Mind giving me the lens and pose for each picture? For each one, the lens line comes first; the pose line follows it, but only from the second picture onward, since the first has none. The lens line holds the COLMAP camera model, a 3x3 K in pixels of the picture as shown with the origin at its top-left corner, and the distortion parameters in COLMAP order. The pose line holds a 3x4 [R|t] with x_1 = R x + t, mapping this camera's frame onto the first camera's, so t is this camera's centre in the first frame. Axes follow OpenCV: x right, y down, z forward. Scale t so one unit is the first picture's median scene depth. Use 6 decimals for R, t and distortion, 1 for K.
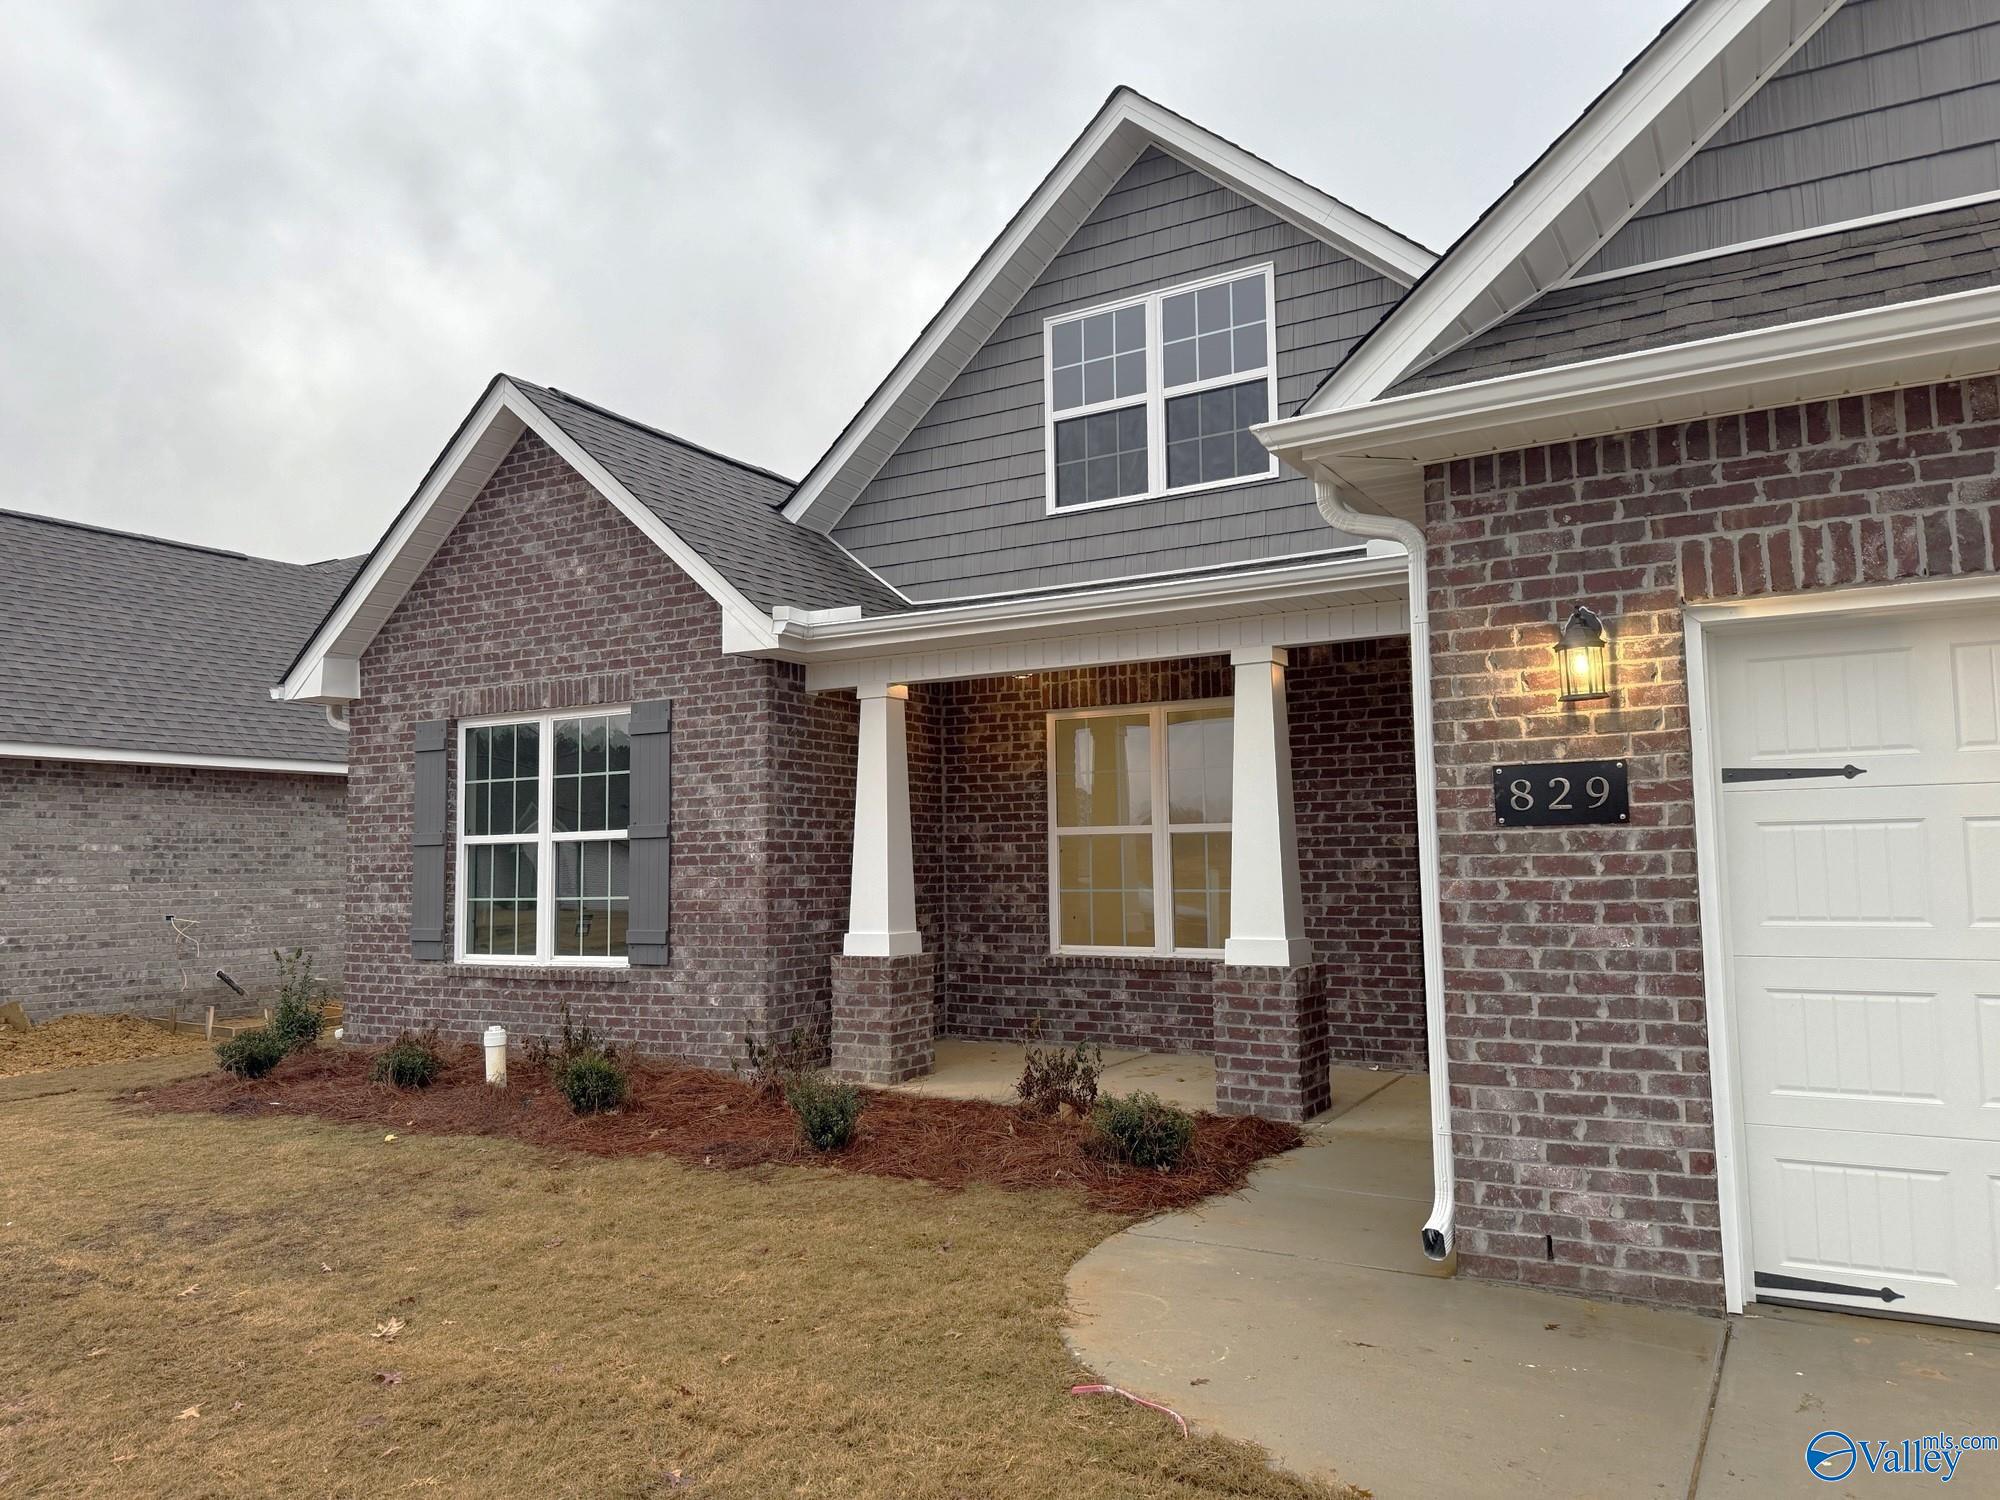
lens RADIAL K [[1386.6, 0, 1000.0], [0, 1386.6, 750.0], [0, 0, 1]] dist [0.086366, -0.000606]
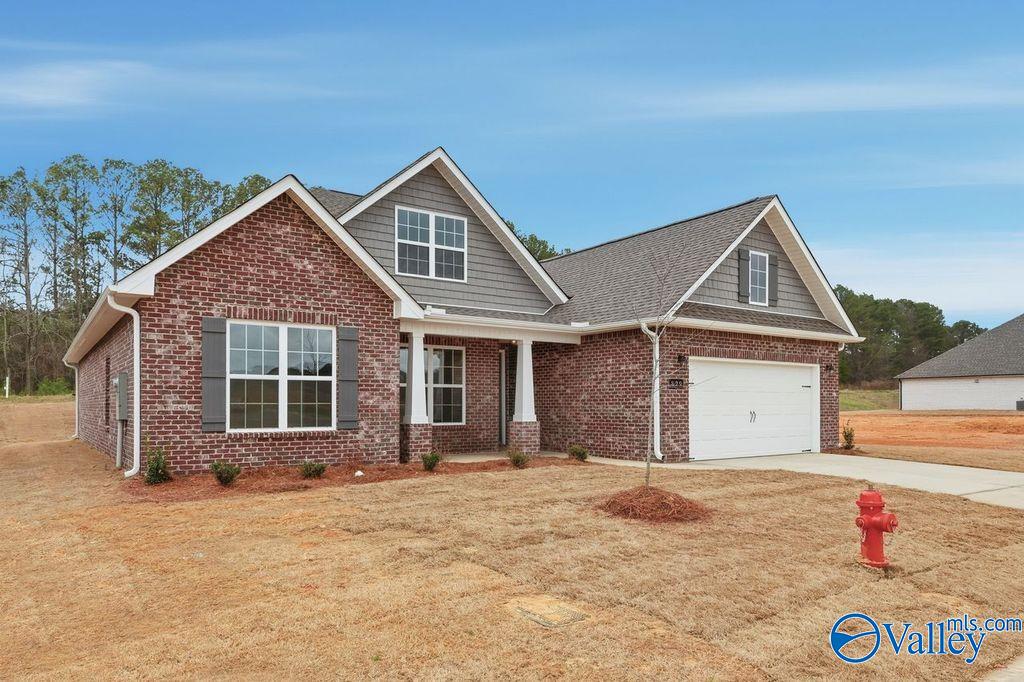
lens RADIAL K [[666.5, 0, 511.9], [0, 666.5, 402.0], [0, 0, 1]] dist [0.003735, 0.000591]
pose [[0.427732, 0.020507, 0.903673, -1.175726], [-0.078535, 0.996805, 0.014552, 0.058292], [-0.900487, -0.077194, 0.427976, 0.184330]]
